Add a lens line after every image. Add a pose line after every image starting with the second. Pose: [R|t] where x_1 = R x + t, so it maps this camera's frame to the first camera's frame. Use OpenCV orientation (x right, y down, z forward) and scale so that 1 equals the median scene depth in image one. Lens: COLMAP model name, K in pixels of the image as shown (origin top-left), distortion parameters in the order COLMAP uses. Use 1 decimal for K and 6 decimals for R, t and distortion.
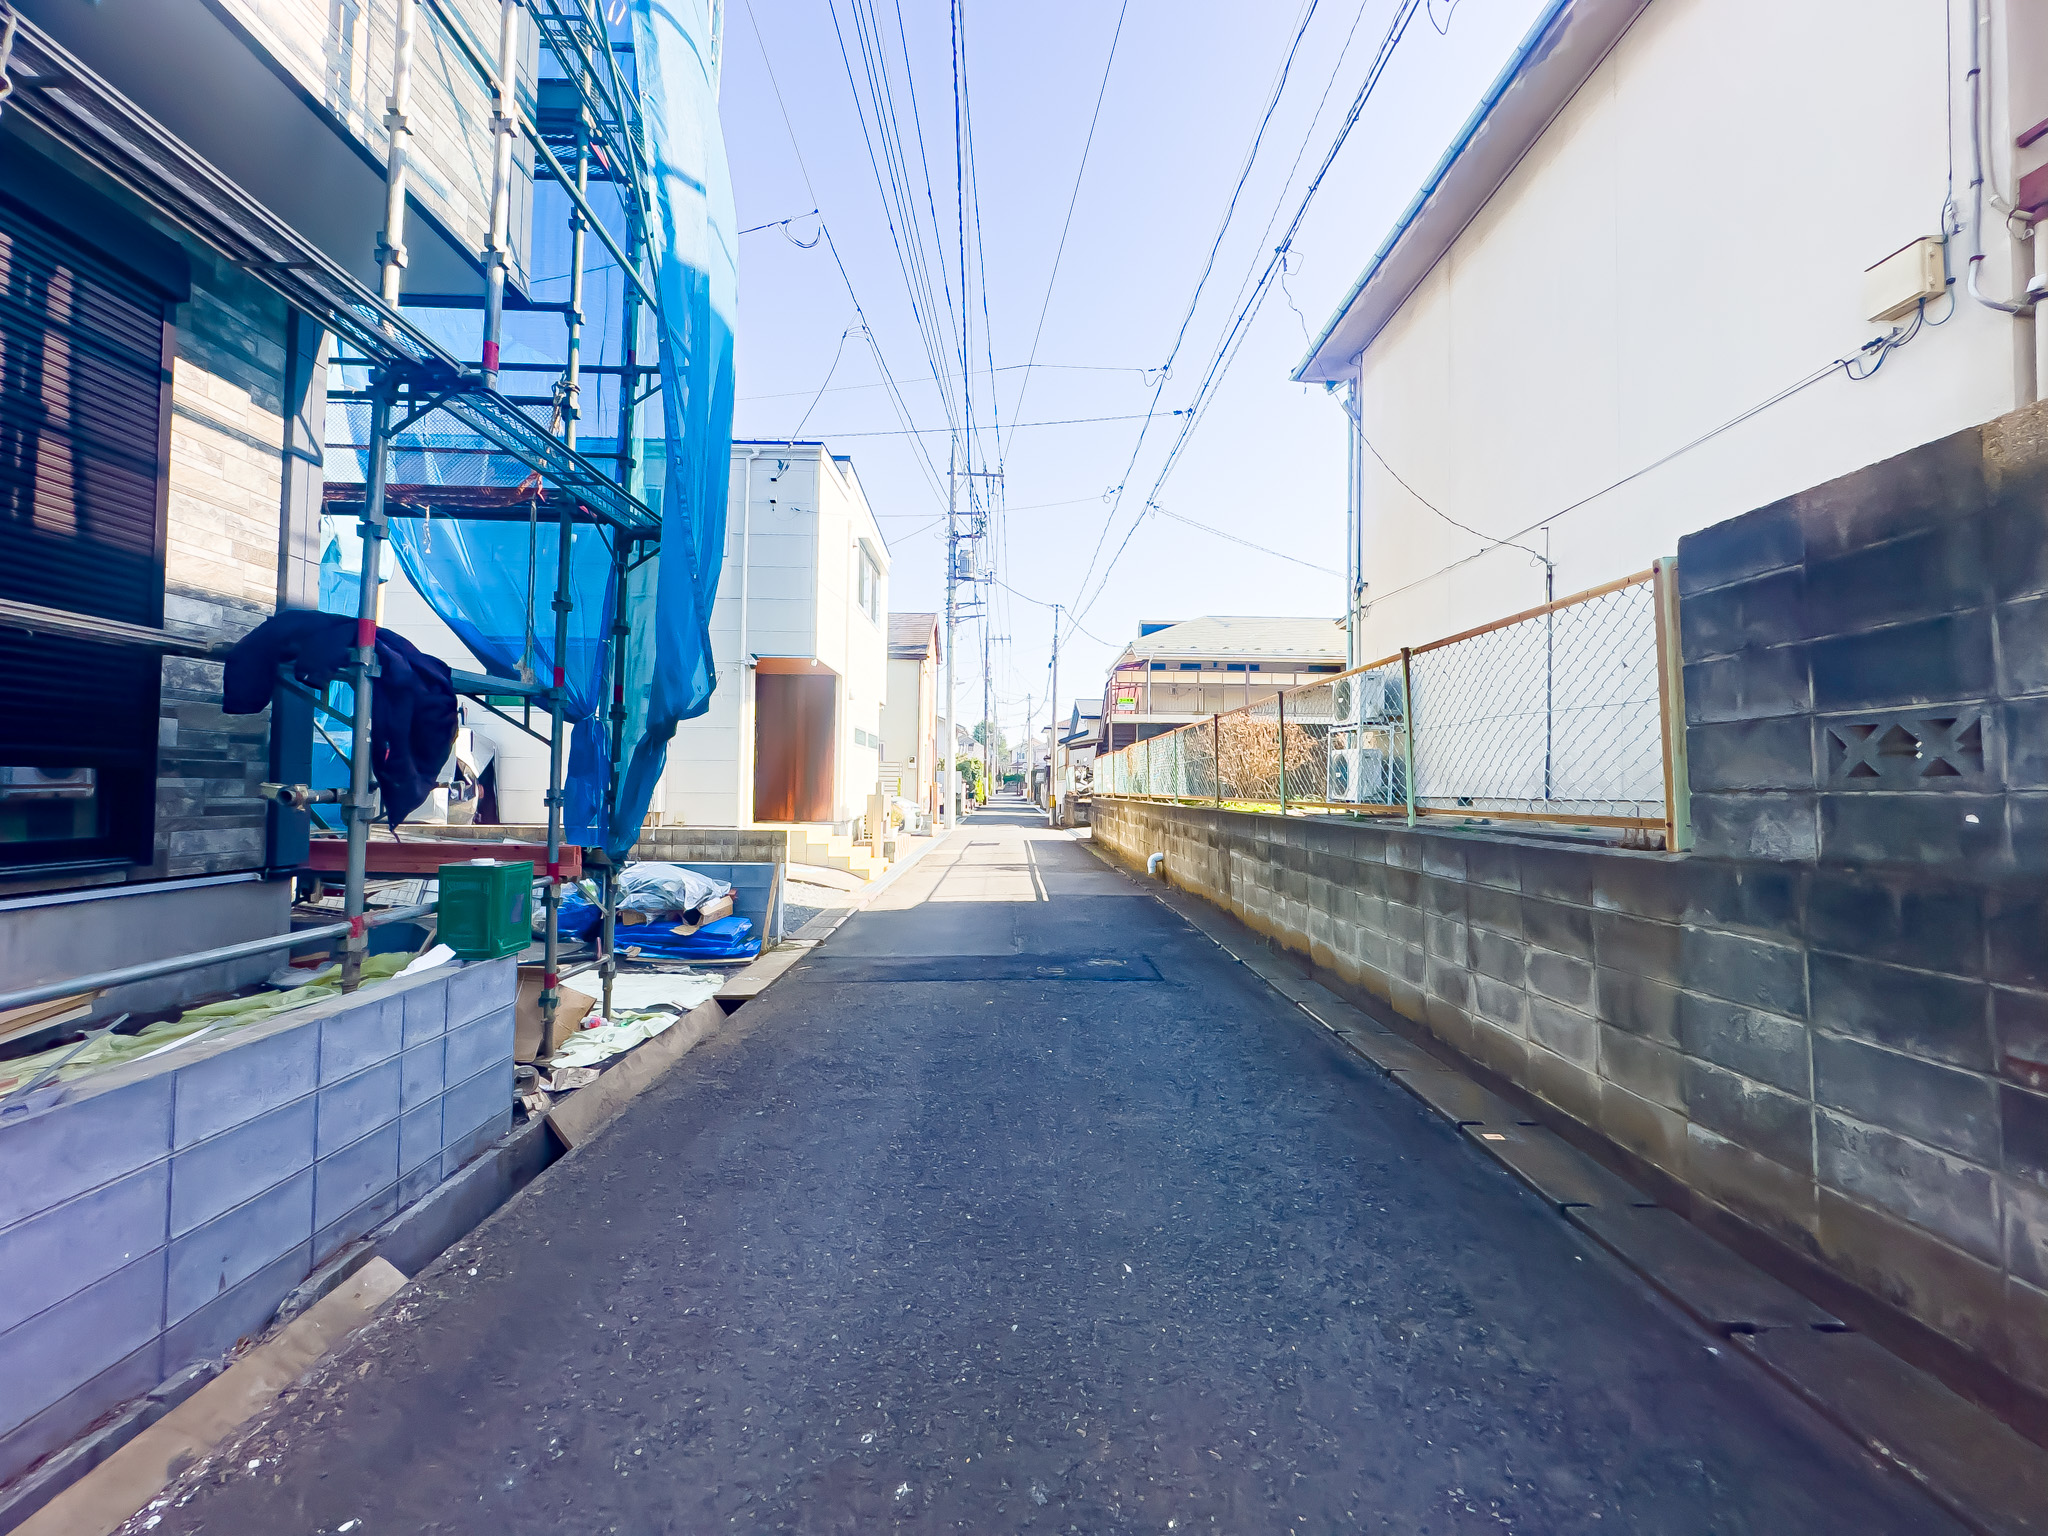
lens RADIAL K [[816.5, 0, 1024.6], [0, 816.5, 770.0], [0, 0, 1]] dist [-0.003391, 0.000622]
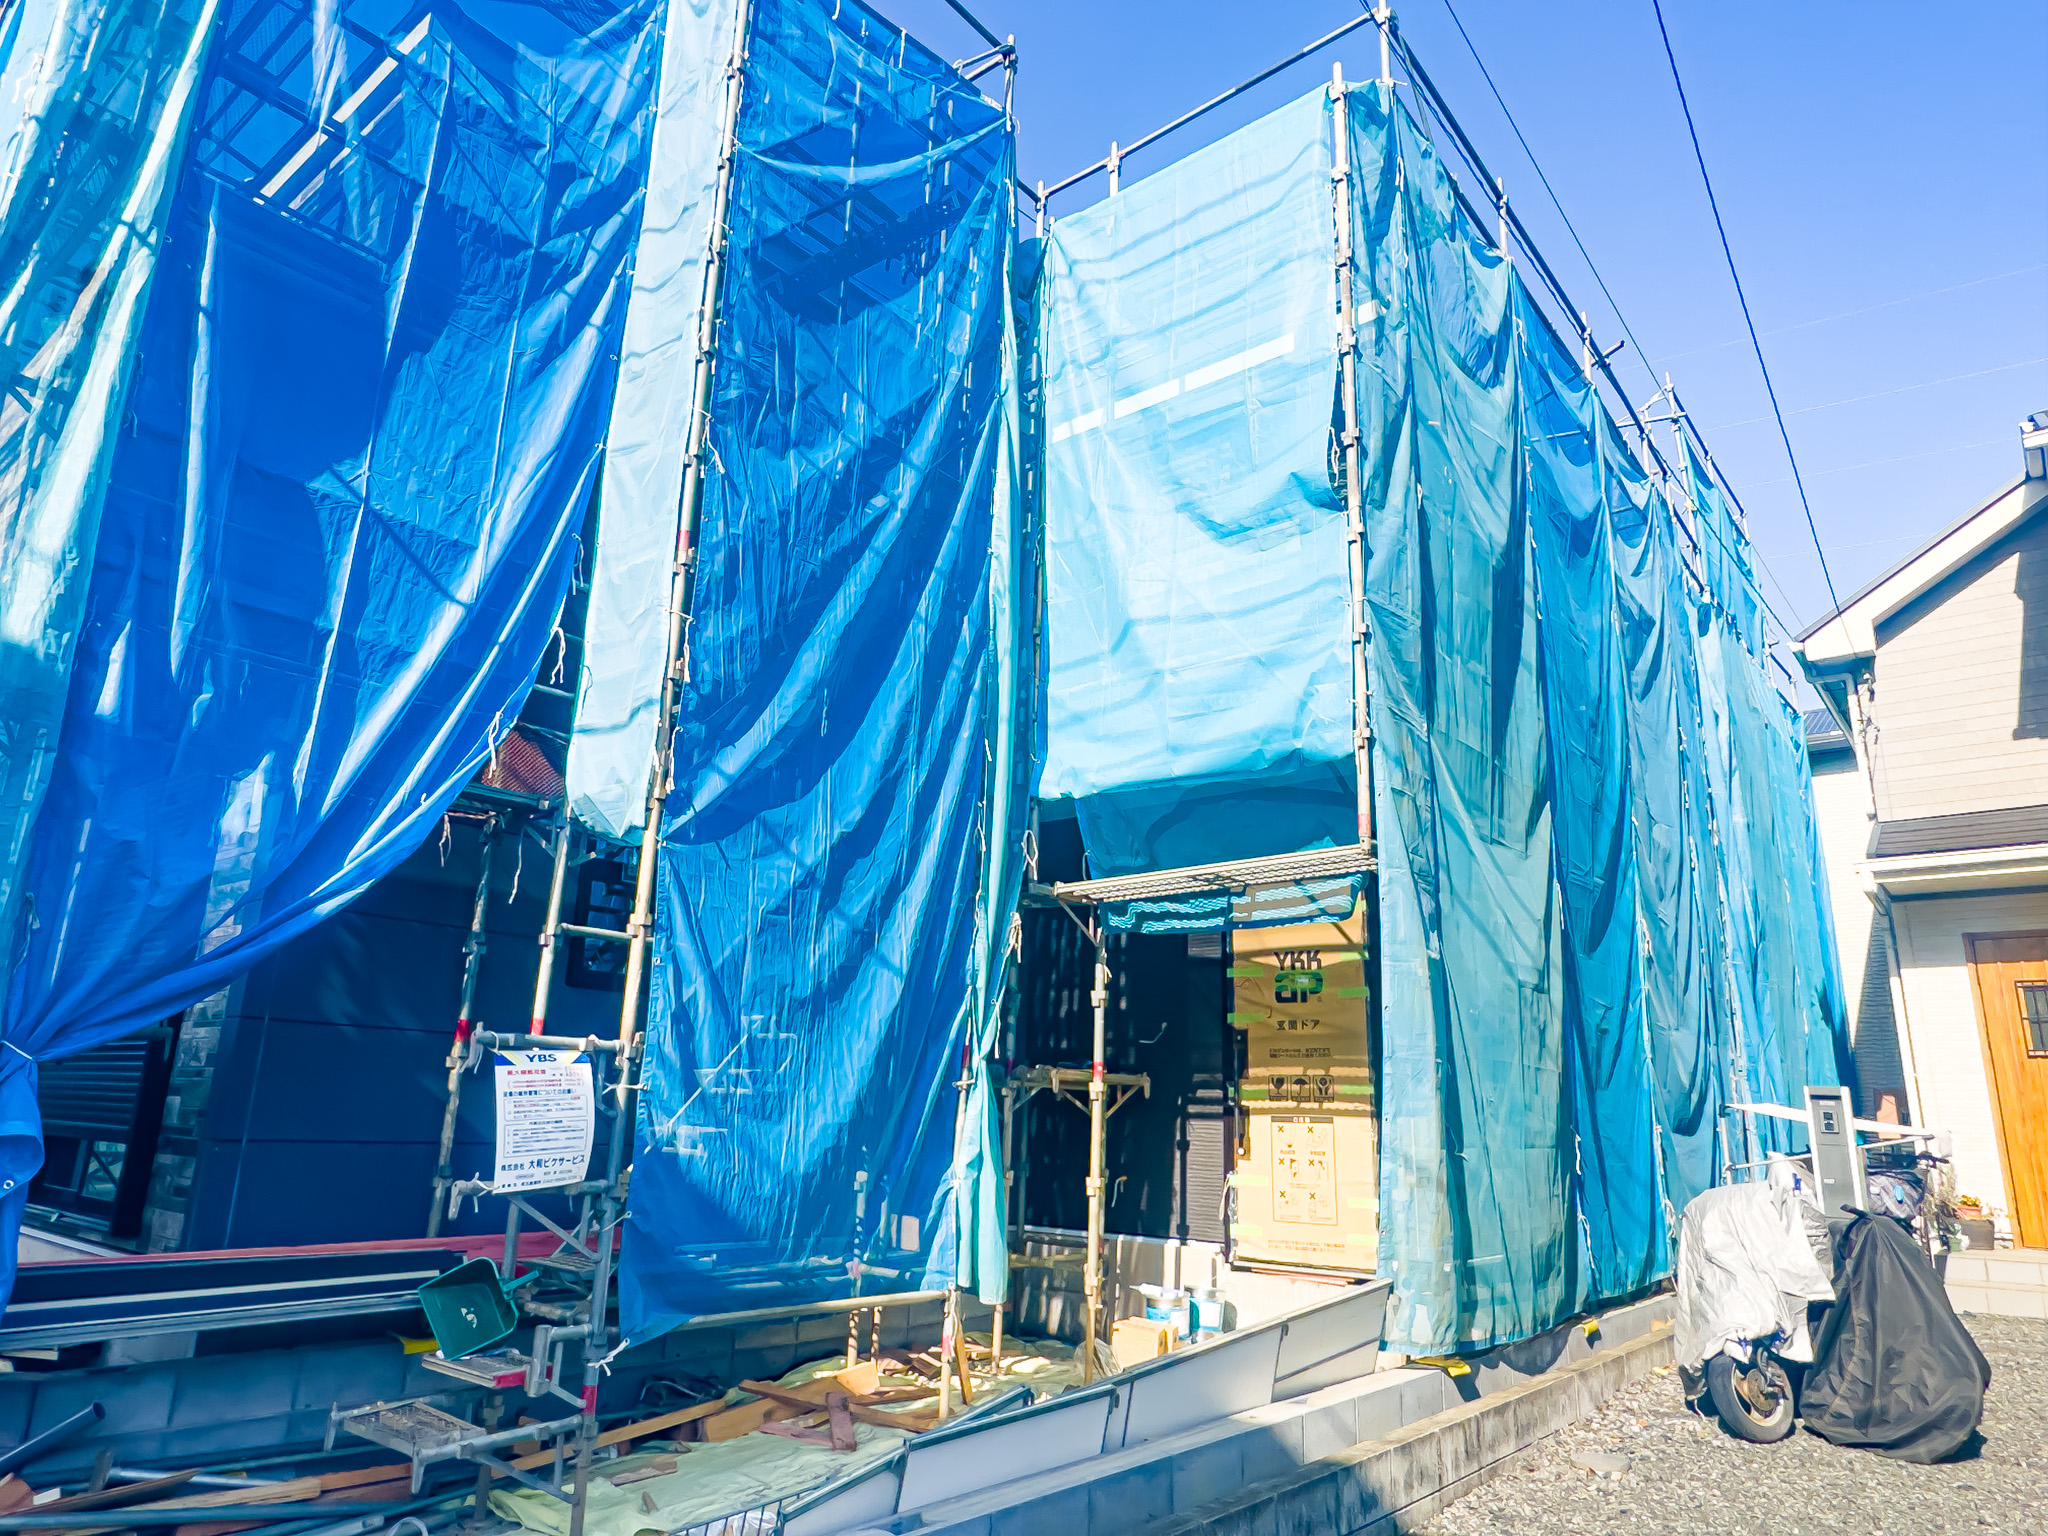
lens RADIAL K [[1265.0, 0, 1009.8], [0, 1265.0, 772.5], [0, 0, 1]] dist [-0.006370, 0.003127]
pose [[-0.658367, -0.233882, -0.715438, -0.142747], [-0.024908, 0.956749, -0.289847, -0.004968], [0.752285, -0.173005, -0.635718, 0.869228]]
